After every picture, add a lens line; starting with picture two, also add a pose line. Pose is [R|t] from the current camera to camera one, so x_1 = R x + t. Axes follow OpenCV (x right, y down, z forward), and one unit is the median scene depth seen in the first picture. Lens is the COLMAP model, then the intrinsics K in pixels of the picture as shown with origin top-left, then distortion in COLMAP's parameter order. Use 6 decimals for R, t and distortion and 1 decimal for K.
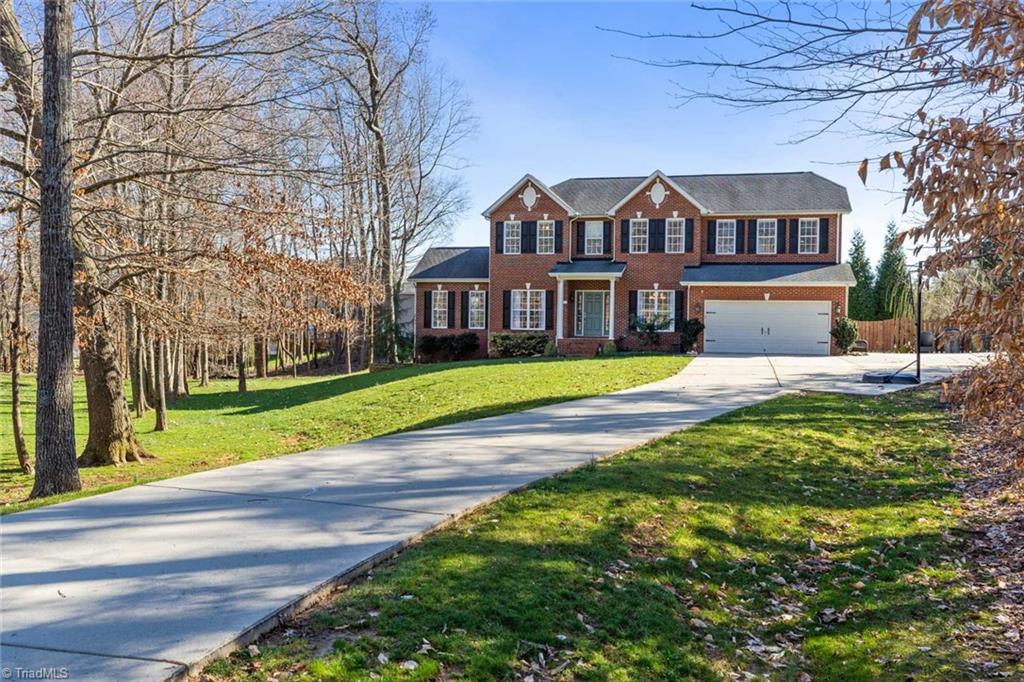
lens RADIAL K [[898.2, 0, 511.5], [0, 898.2, 337.5], [0, 0, 1]] dist [-0.002714, -0.001132]
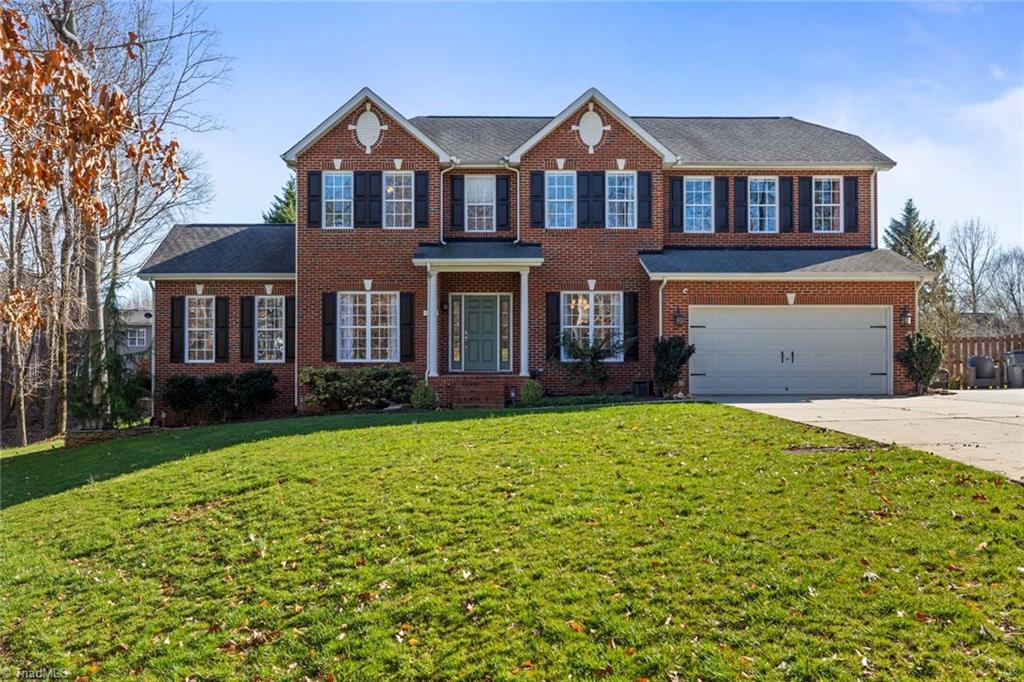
lens RADIAL K [[1012.4, 0, 513.0], [0, 1012.4, 351.6], [0, 0, 1]] dist [0.011883, 0.000000]
pose [[0.963691, -0.010241, 0.266822, -0.065881], [0.018653, 0.999405, -0.029011, 0.005073], [-0.266367, 0.032935, 0.963309, 0.369483]]
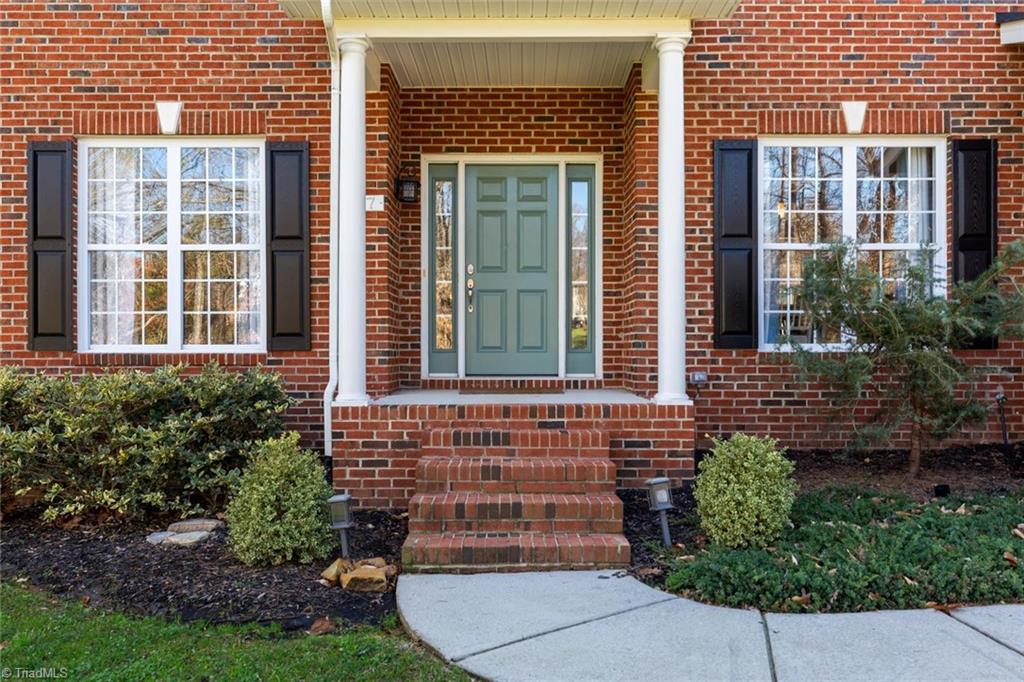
lens RADIAL K [[790.1, 0, 516.4], [0, 790.1, 343.0], [0, 0, 1]] dist [0.002956, 0.000625]
pose [[0.964051, -0.012118, 0.265442, 0.044826], [0.017877, 0.999654, -0.019290, -0.006500], [-0.265117, 0.023342, 0.963934, 0.844569]]
